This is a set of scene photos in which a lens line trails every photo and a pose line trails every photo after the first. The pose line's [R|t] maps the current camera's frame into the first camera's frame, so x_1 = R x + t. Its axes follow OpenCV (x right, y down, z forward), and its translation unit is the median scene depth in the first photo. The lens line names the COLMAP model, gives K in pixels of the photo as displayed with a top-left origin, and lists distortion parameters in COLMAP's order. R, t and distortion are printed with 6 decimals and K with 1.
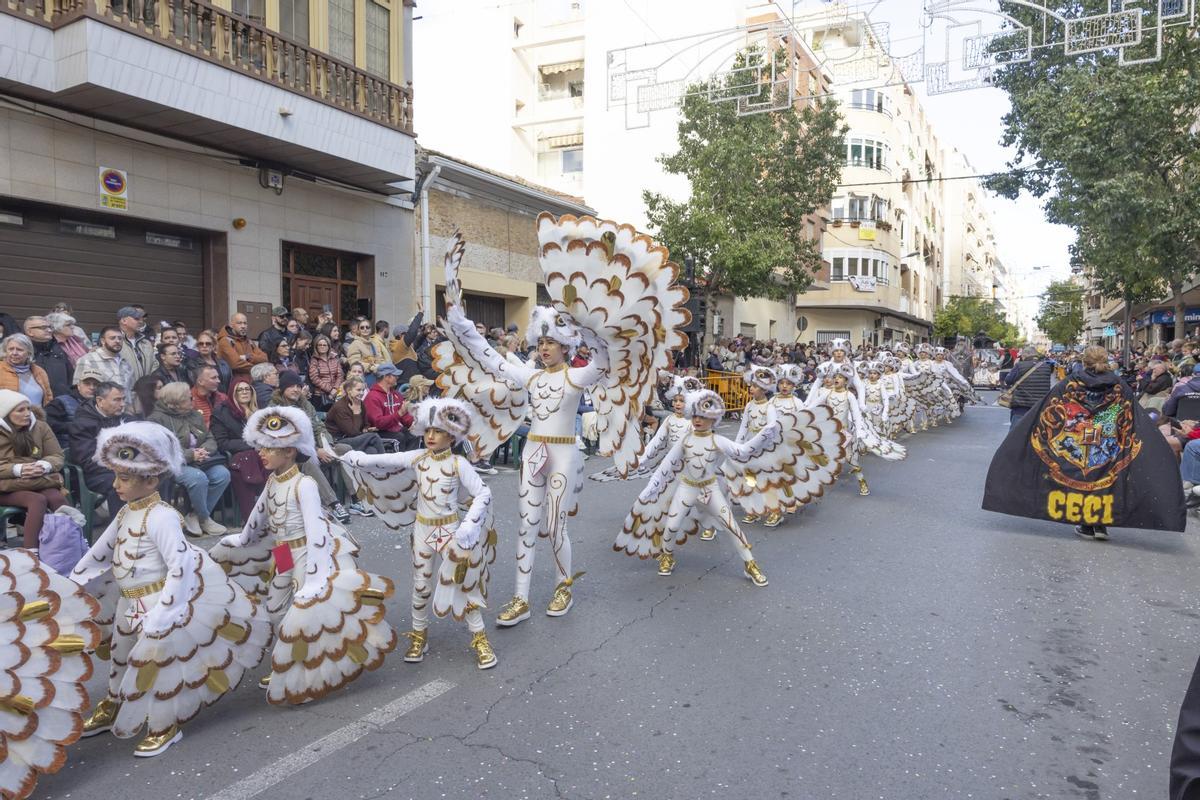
lens RADIAL K [[797.5, 0, 604.1], [0, 797.5, 403.6], [0, 0, 1]] dist [-0.003517, 0.027781]
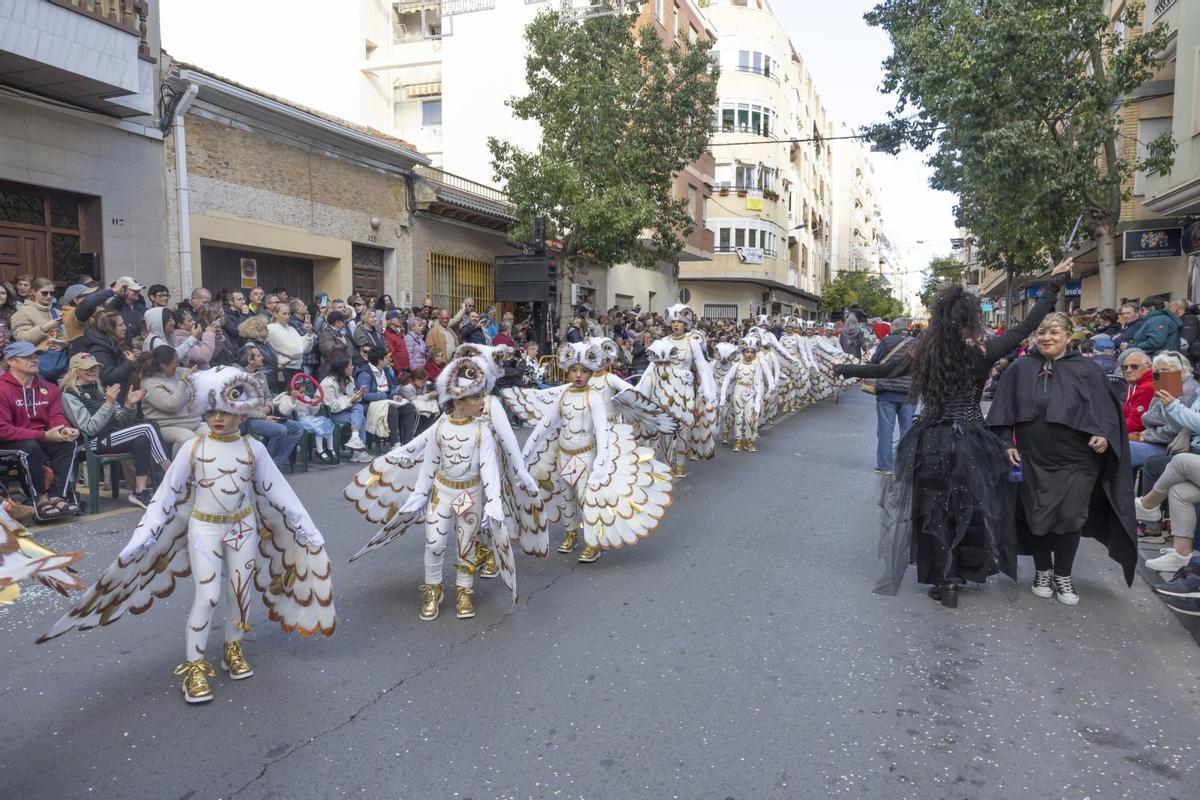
lens RADIAL K [[804.4, 0, 600.0], [0, 804.4, 400.0], [0, 0, 1]] dist [0.005690, 0.006744]
pose [[0.992957, -0.008922, 0.118135, 0.058810], [0.005805, 0.999627, 0.026704, -0.005402], [-0.118329, -0.025830, 0.992638, 0.106218]]
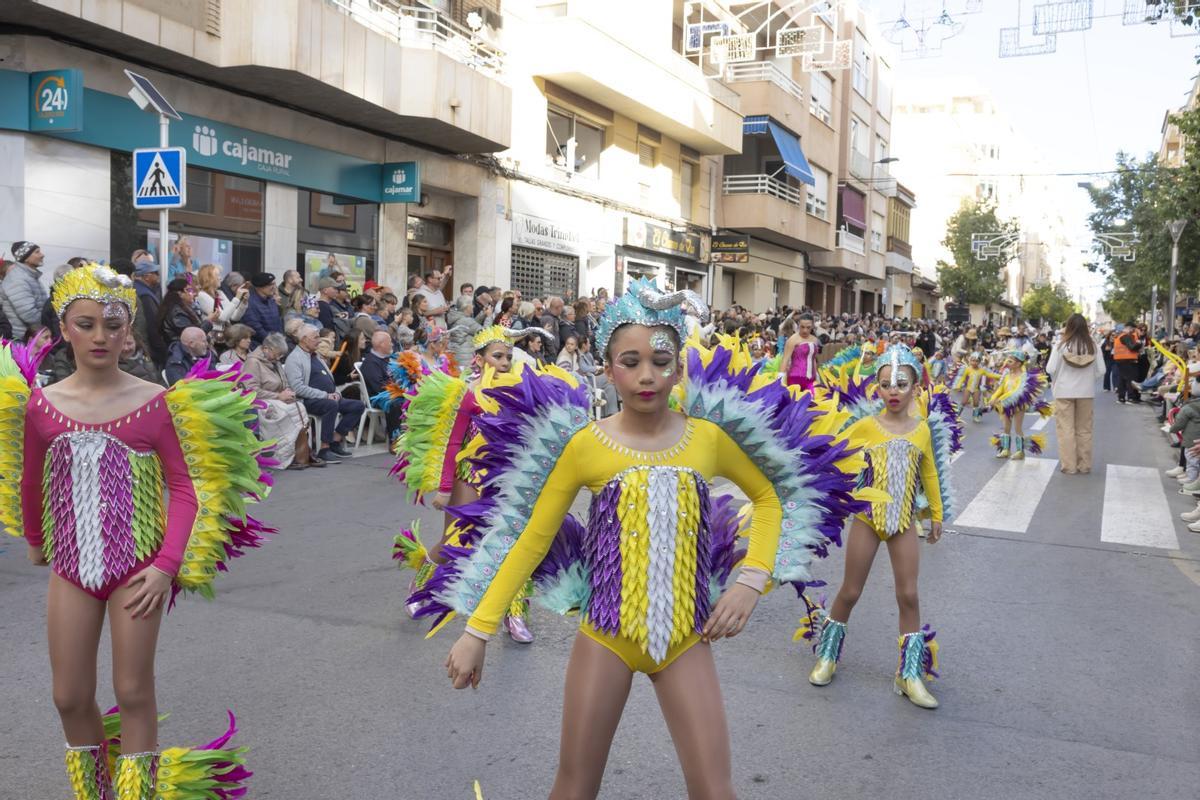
lens RADIAL K [[1073.0, 0, 600.0], [0, 1073.0, 400.0], [0, 0, 1]] dist [0.001729, 0.019435]
pose [[0.997866, 0.017657, 0.062860, -0.990873], [-0.018279, 0.999789, 0.009327, 0.115630], [-0.062682, -0.010456, 0.997979, -1.813373]]
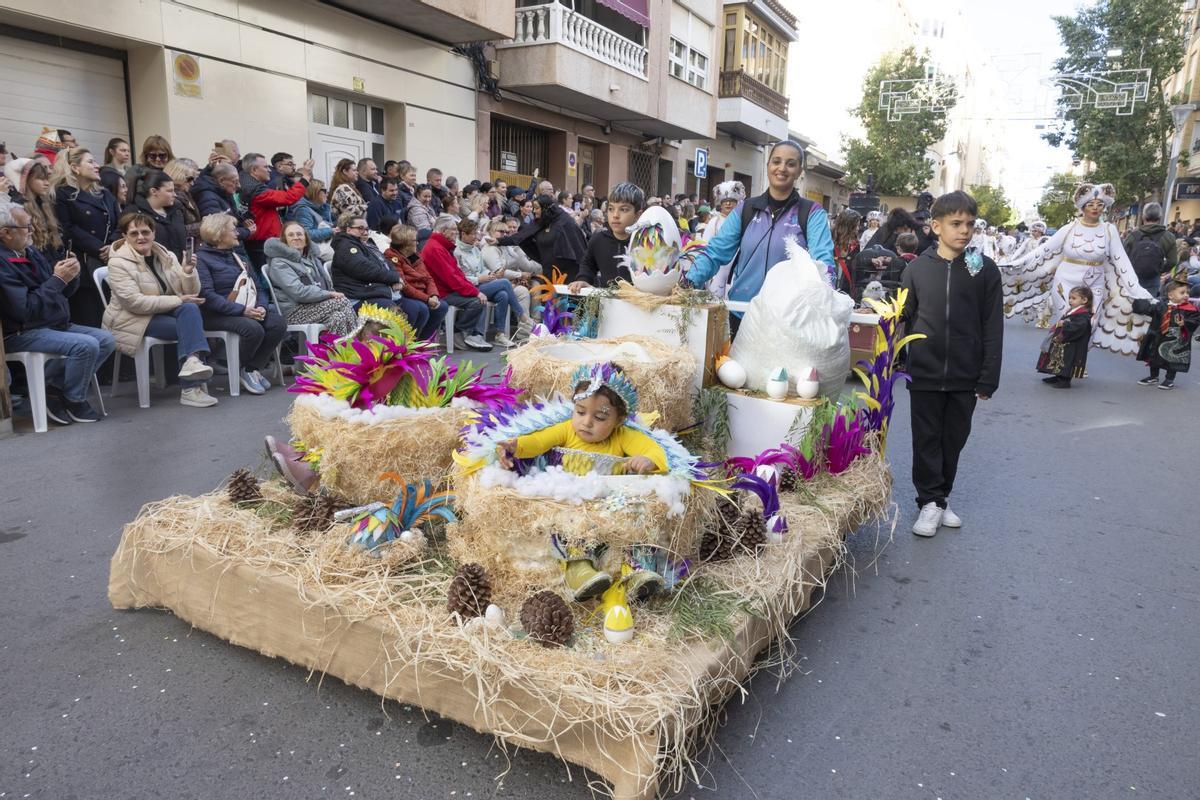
lens RADIAL K [[797.5, 0, 604.1], [0, 797.5, 403.6], [0, 0, 1]] dist [-0.003517, 0.027781]
pose [[0.999442, 0.021249, 0.025752, -0.443386], [-0.024989, 0.987616, 0.154891, 0.053397], [-0.022142, -0.155448, 0.987596, -0.698540]]
